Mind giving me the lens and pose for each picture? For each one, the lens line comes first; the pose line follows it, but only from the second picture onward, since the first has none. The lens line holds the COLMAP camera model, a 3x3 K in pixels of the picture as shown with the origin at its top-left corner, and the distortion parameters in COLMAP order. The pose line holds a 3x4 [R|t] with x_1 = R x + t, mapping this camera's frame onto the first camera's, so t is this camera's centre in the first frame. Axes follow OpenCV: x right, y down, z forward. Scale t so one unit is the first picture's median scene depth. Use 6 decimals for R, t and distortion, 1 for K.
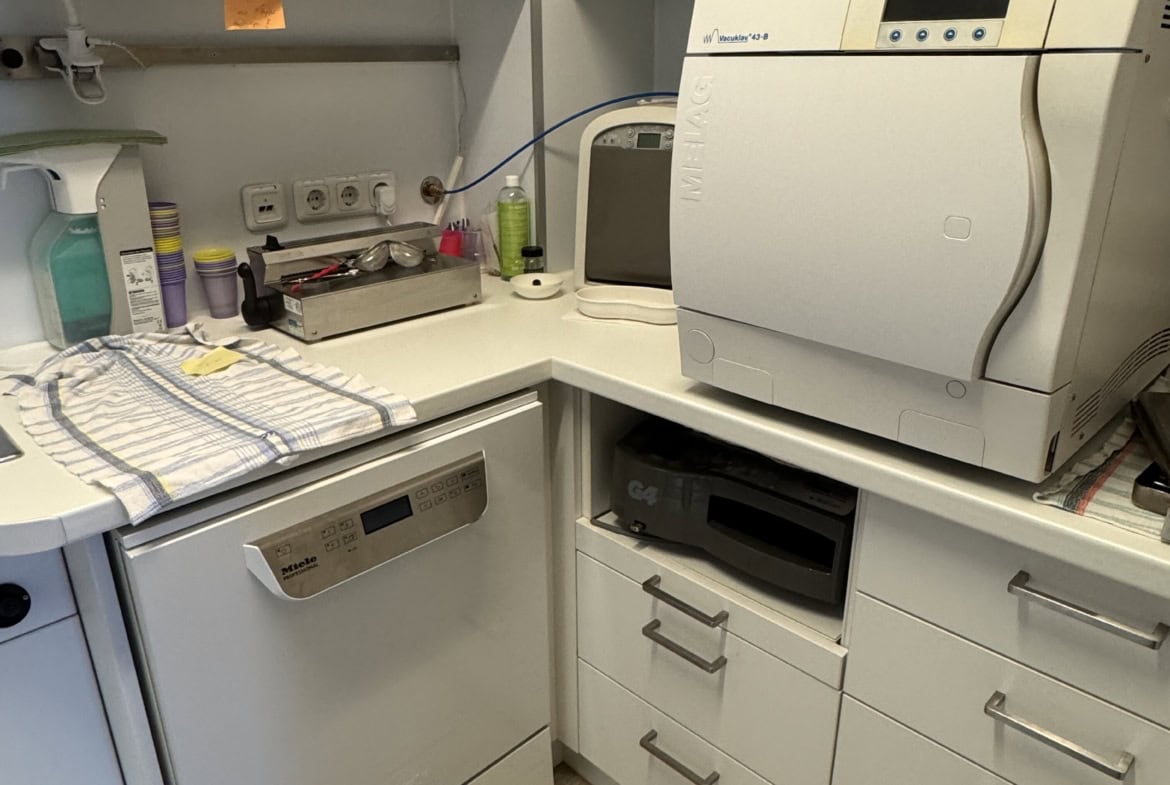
lens RADIAL K [[852.1, 0, 582.9], [0, 852.1, 393.7], [0, 0, 1]] dist [0.000401, 0.002963]
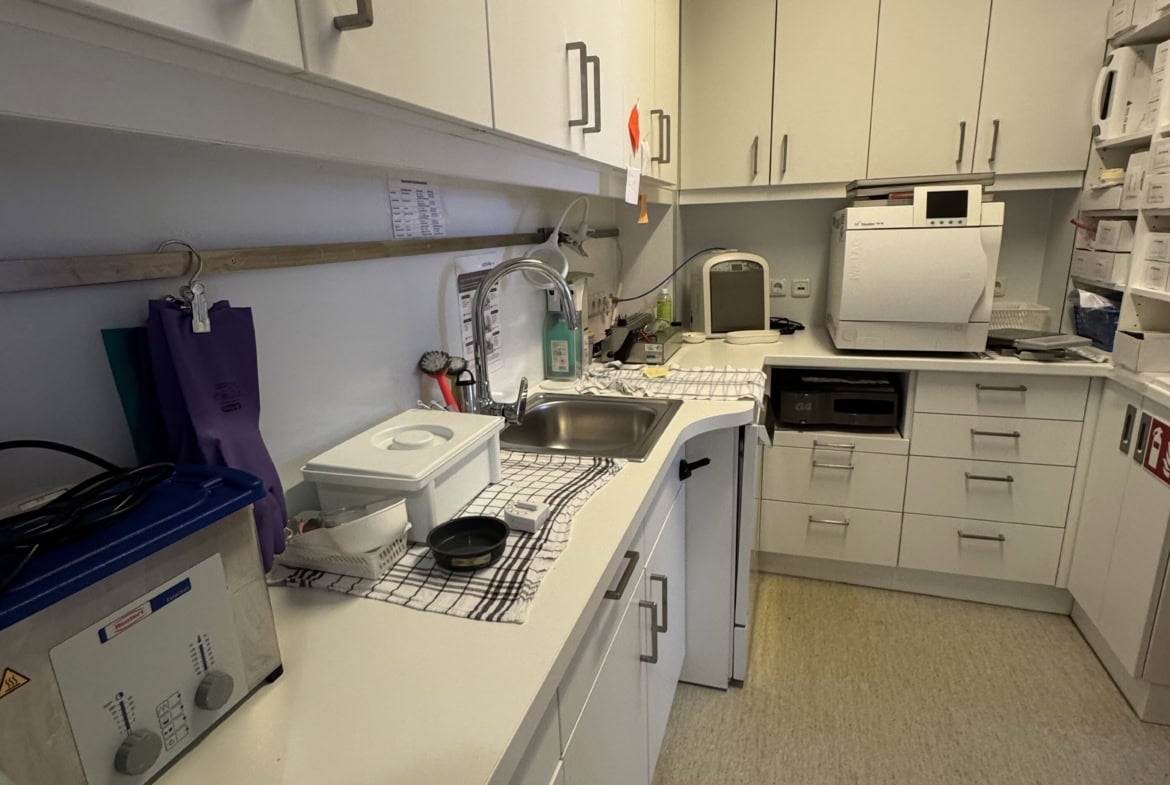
lens RADIAL K [[621.2, 0, 588.1], [0, 621.2, 390.9], [0, 0, 1]] dist [-0.002523, -0.000337]
pose [[0.884911, -0.133977, 0.446075, -1.453396], [0.191345, 0.977755, -0.085920, 0.125687], [-0.424641, 0.161385, 0.890862, -0.349757]]
